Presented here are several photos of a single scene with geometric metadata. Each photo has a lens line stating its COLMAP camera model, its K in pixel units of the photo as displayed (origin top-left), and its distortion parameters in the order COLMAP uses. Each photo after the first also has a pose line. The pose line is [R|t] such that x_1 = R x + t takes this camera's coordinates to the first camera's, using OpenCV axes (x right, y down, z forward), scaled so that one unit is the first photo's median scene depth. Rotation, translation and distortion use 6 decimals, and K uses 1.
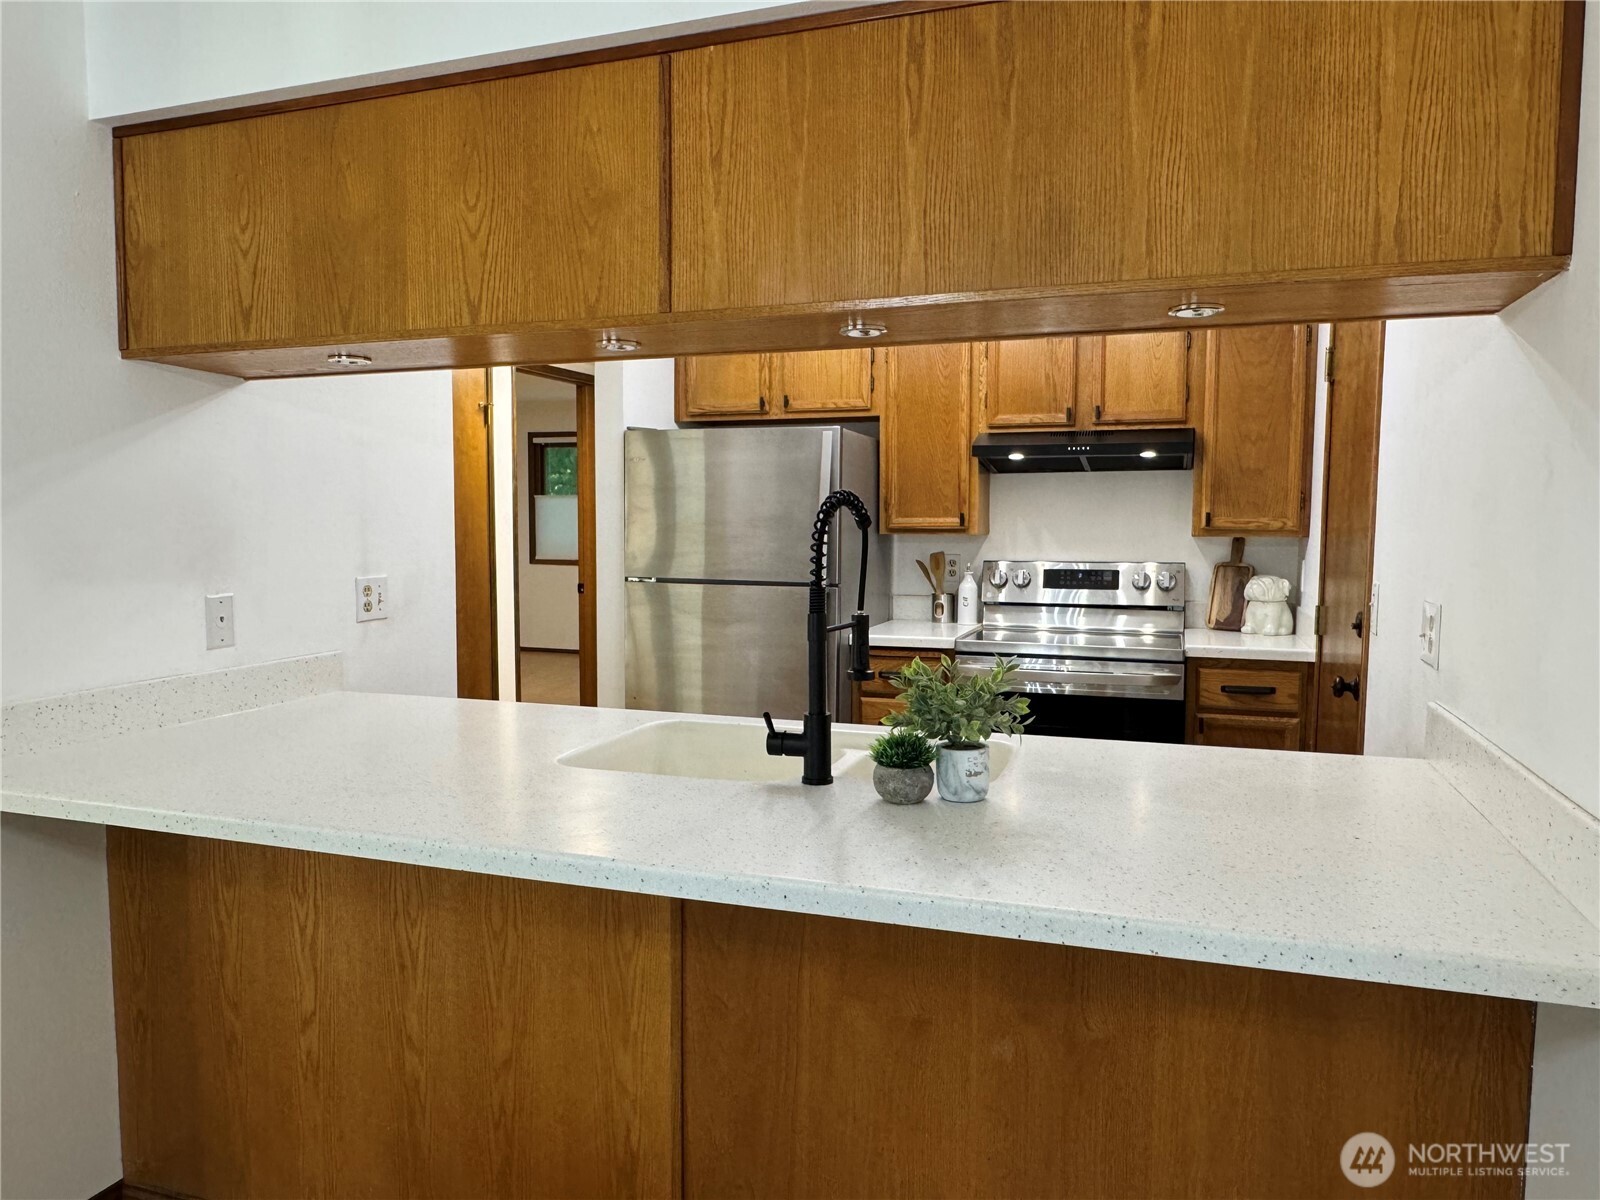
lens RADIAL K [[1096.5, 0, 800.0], [0, 1096.5, 600.0], [0, 0, 1]] dist [-0.007133, -0.000407]
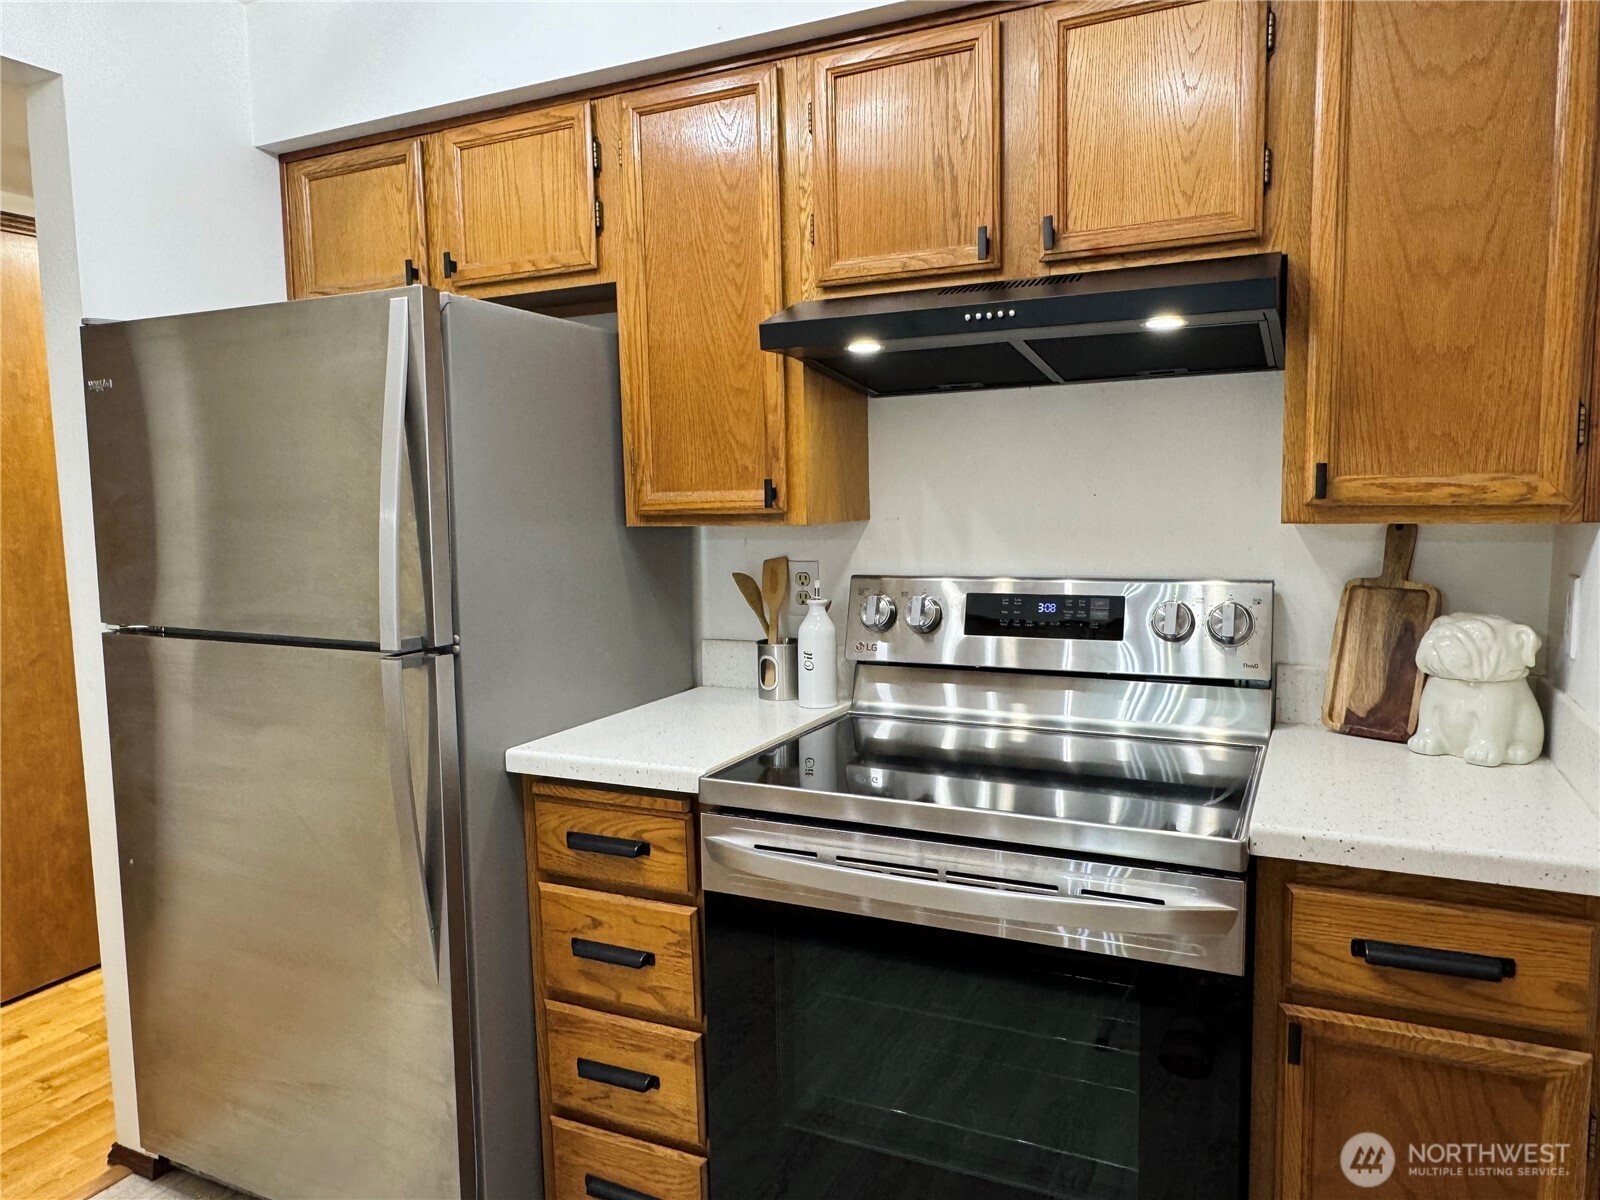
lens RADIAL K [[1095.2, 0, 795.1], [0, 1095.2, 598.0], [0, 0, 1]] dist [-0.004159, 0.000788]
pose [[0.992207, -0.009353, -0.124247, 0.228964], [0.012269, 0.999666, 0.022729, -0.041846], [0.123993, -0.024076, 0.991991, 0.573464]]
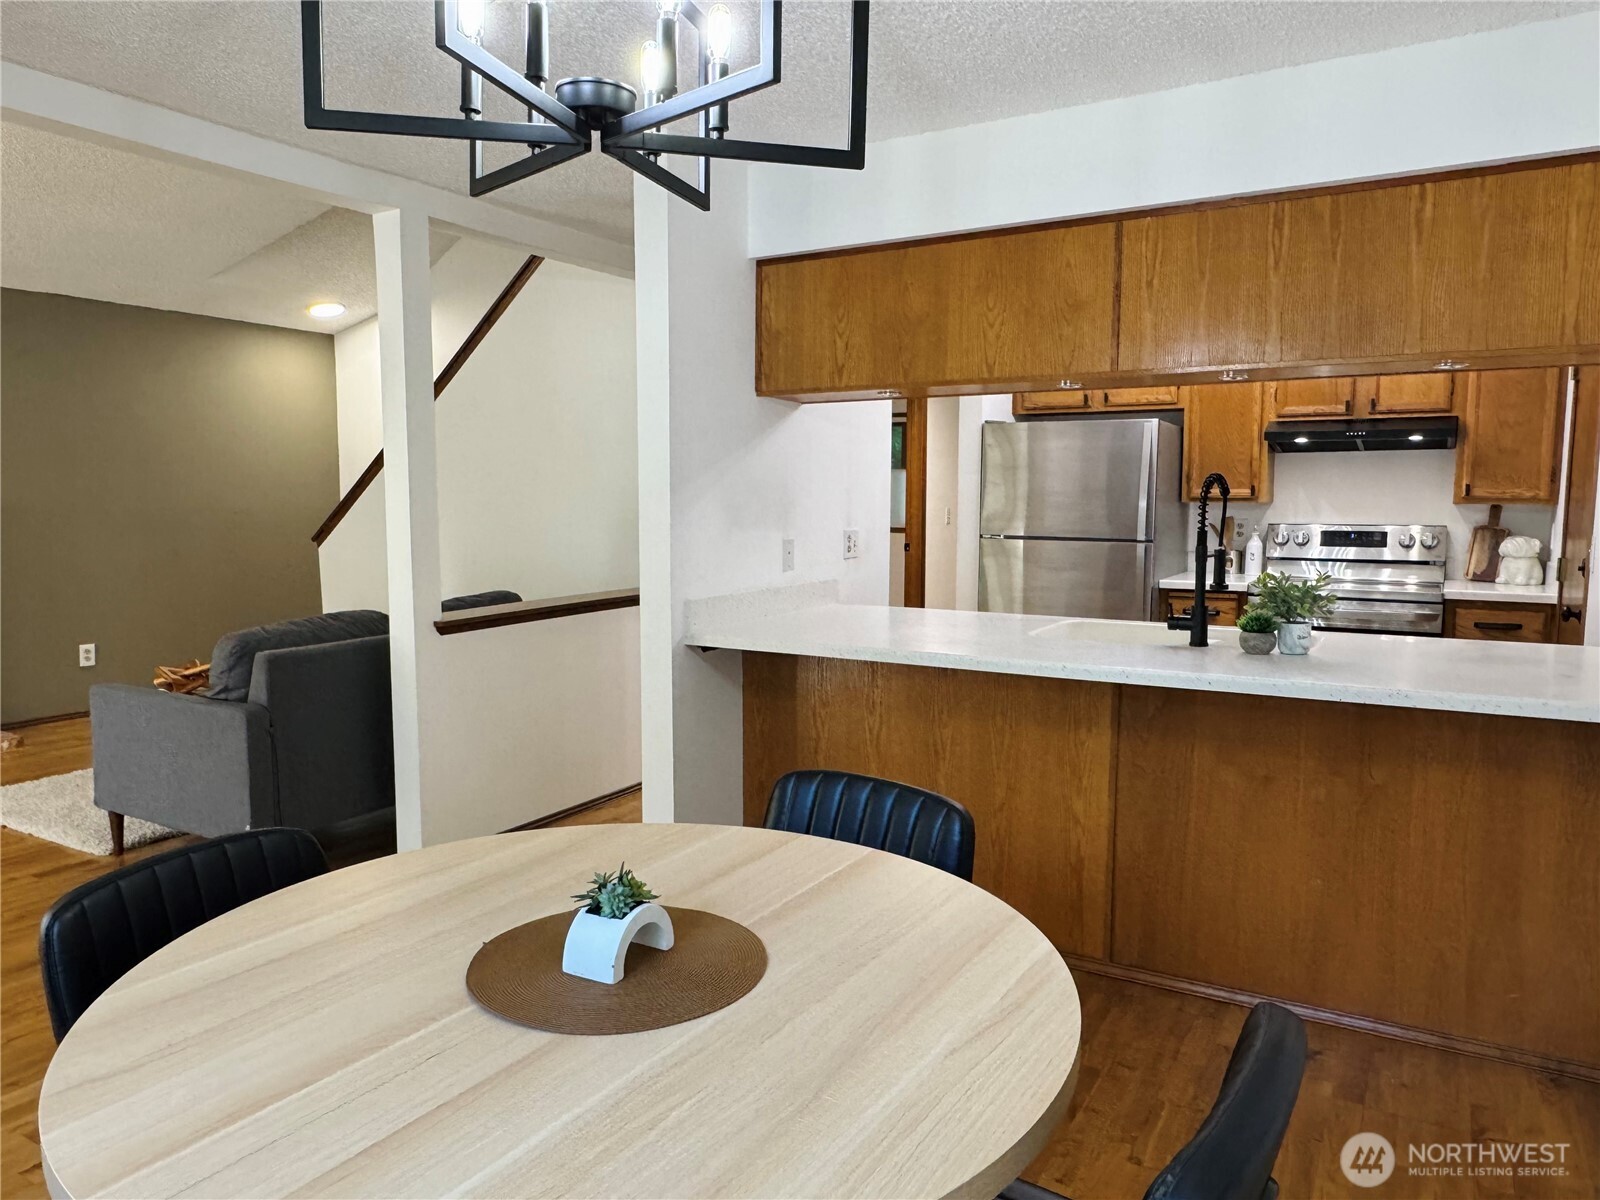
lens RADIAL K [[1095.2, 0, 795.1], [0, 1095.2, 598.0], [0, 0, 1]] dist [-0.004159, 0.000788]
pose [[0.979131, 0.018074, -0.202425, -0.116815], [-0.013076, 0.999576, 0.026000, 0.025603], [0.202809, -0.022811, 0.978953, -0.359643]]
